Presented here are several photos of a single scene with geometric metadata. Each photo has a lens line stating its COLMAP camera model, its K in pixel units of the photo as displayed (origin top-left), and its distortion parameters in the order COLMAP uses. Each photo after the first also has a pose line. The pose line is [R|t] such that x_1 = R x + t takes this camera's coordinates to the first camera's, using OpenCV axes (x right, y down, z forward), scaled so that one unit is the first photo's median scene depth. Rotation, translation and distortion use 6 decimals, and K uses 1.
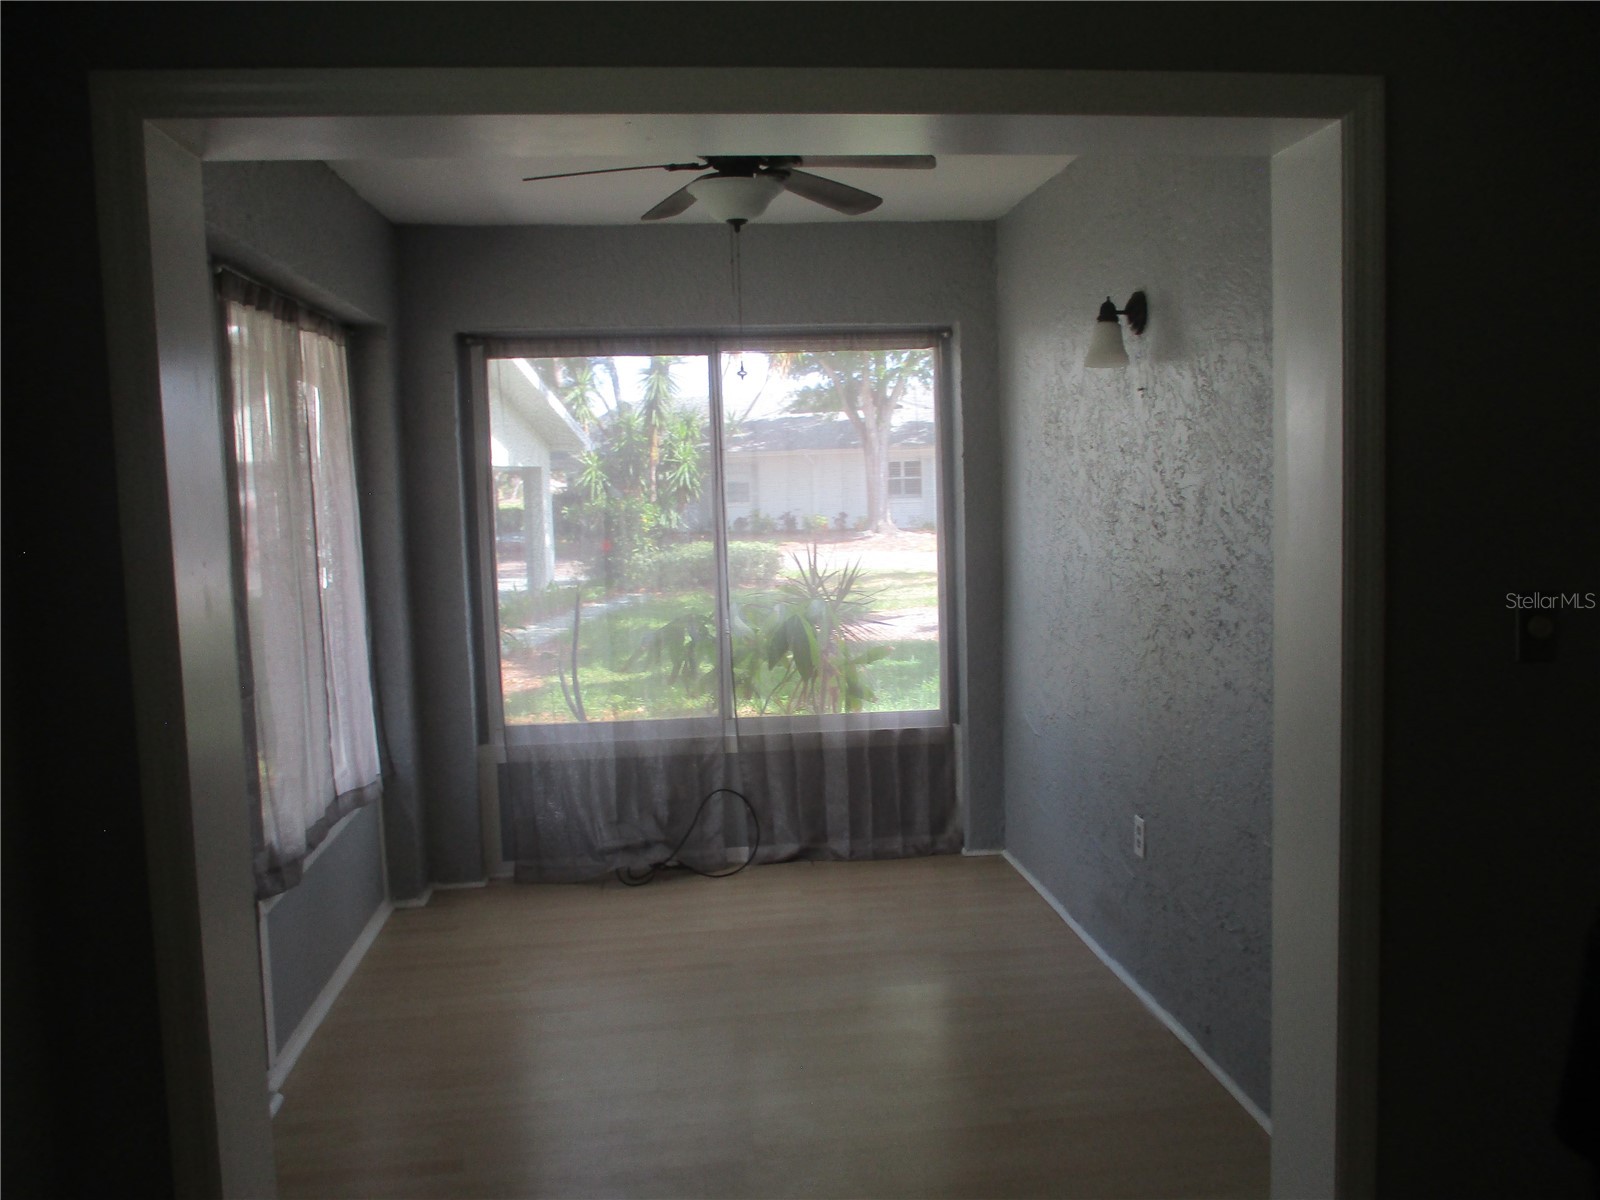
lens RADIAL K [[1355.3, 0, 800.0], [0, 1355.3, 600.0], [0, 0, 1]] dist [0.001826, -0.005230]
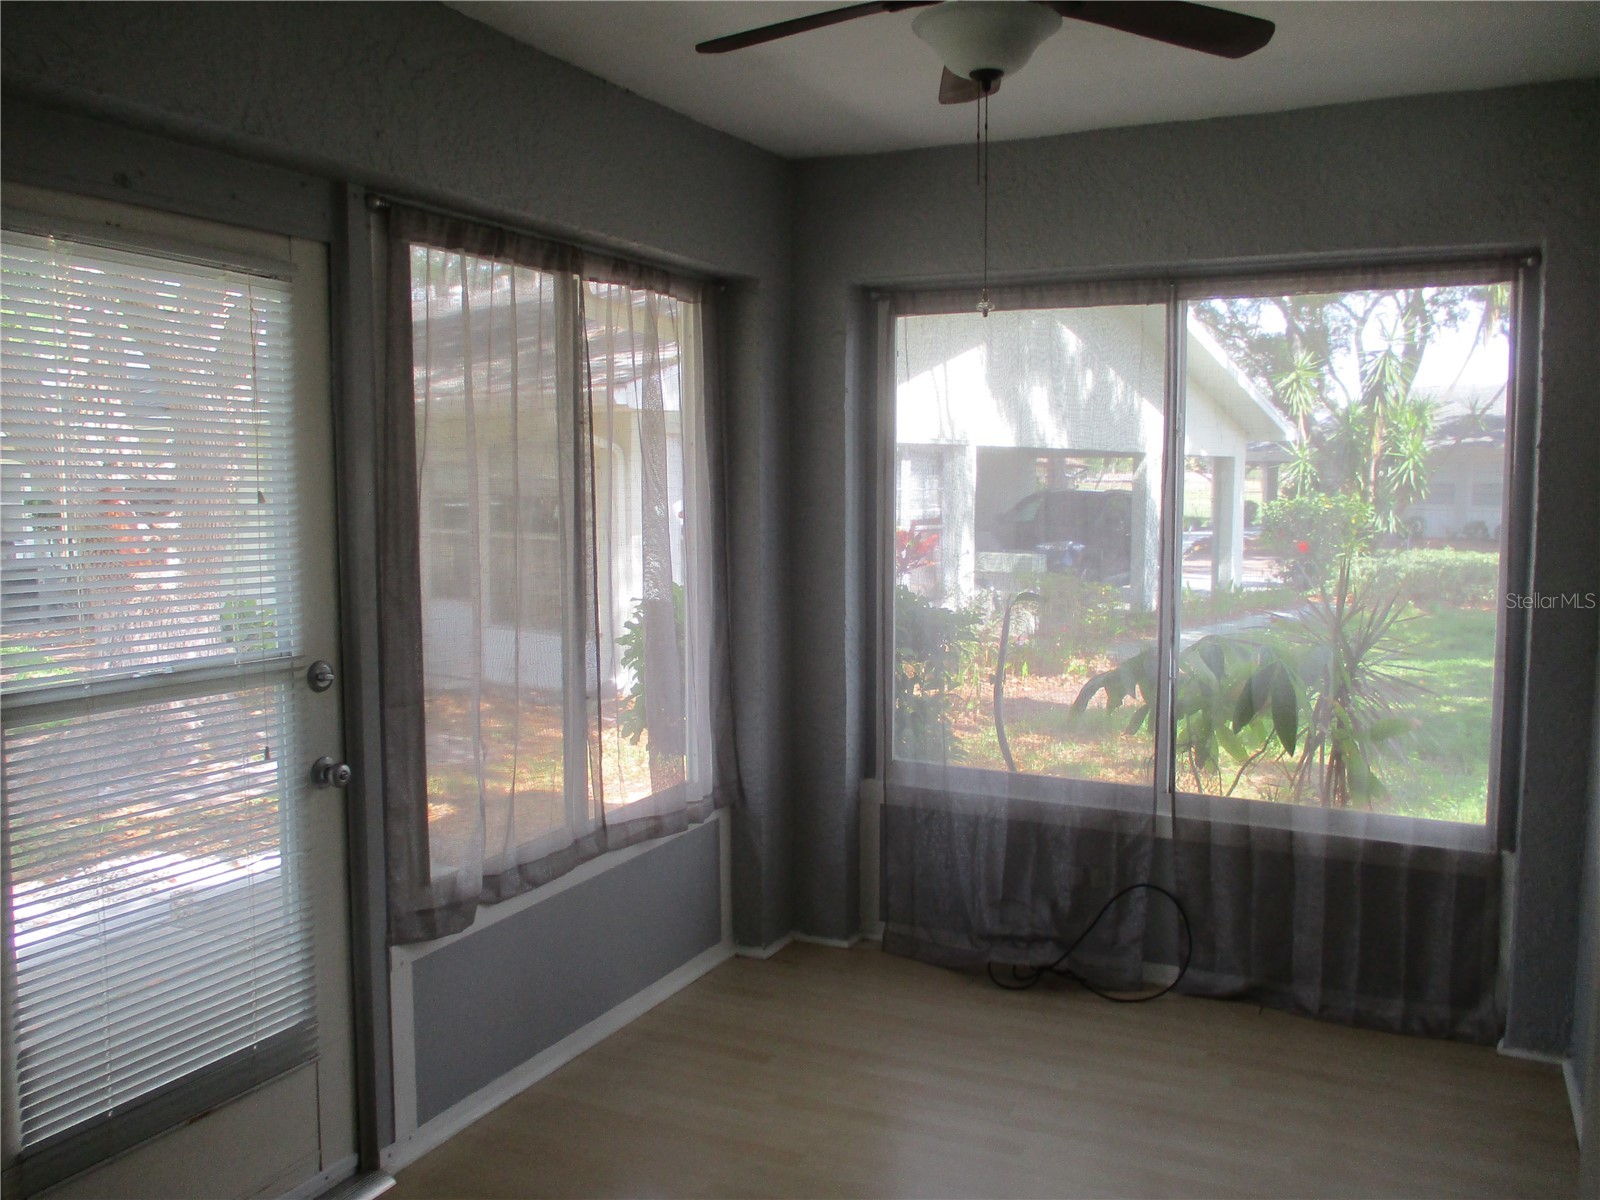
lens RADIAL K [[1355.3, 0, 800.0], [0, 1355.3, 600.0], [0, 0, 1]] dist [0.001826, -0.005230]
pose [[0.854761, 0.079667, -0.512871, 0.150737], [-0.075958, 0.996711, 0.028232, -0.023862], [0.513433, 0.014825, 0.858001, 0.254598]]
